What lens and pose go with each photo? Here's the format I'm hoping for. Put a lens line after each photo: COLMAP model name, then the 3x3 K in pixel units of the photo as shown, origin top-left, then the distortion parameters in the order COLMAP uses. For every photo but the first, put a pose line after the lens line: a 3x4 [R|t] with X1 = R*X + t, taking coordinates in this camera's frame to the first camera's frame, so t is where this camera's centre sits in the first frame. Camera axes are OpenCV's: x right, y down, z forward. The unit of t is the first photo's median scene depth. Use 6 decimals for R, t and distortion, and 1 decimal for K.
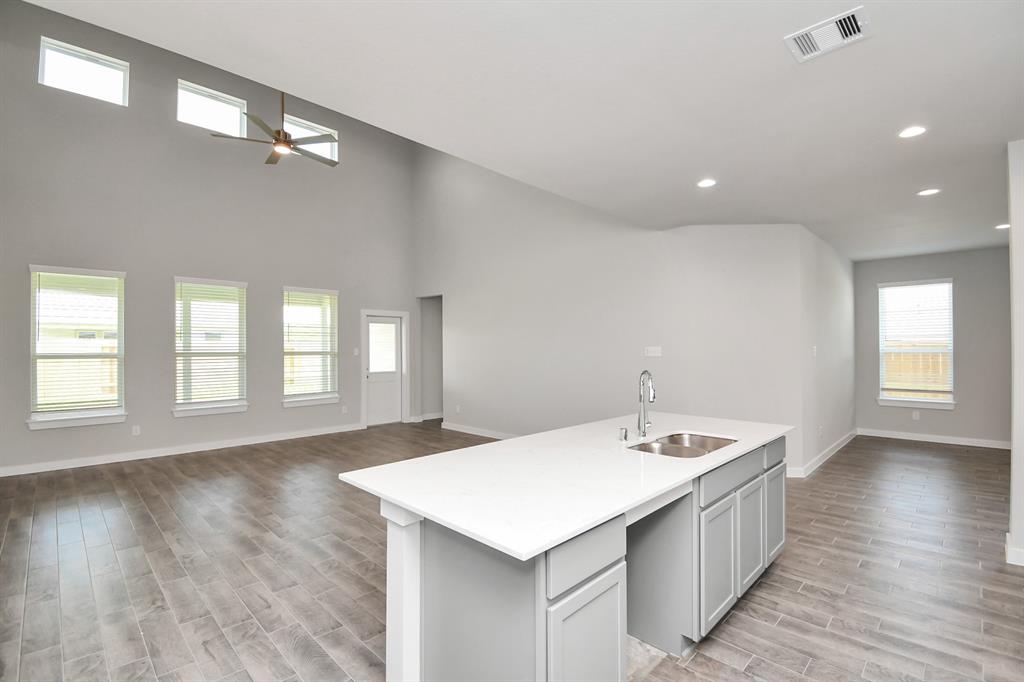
lens RADIAL K [[460.8, 0, 514.1], [0, 460.8, 341.9], [0, 0, 1]] dist [-0.000944, -0.007497]
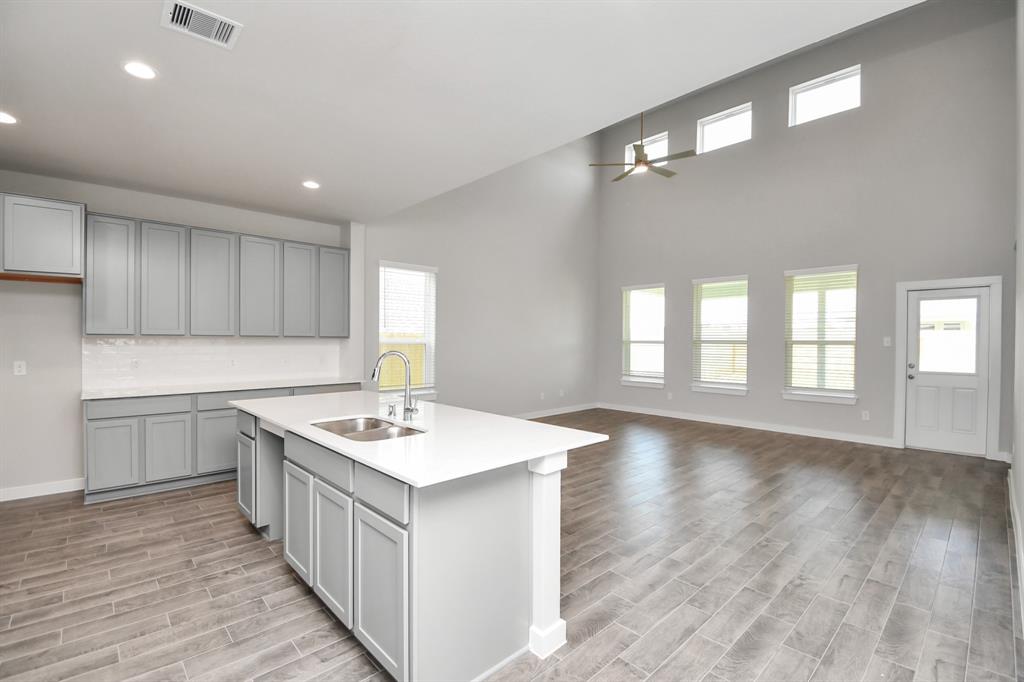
lens RADIAL K [[460.8, 0, 515.7], [0, 460.8, 344.7], [0, 0, 1]] dist [-0.000944, -0.007497]
pose [[-0.031075, 0.012870, -0.999434, 0.533387], [0.006692, 0.999897, 0.012668, 0.016835], [0.999495, -0.006295, -0.031158, 0.546404]]
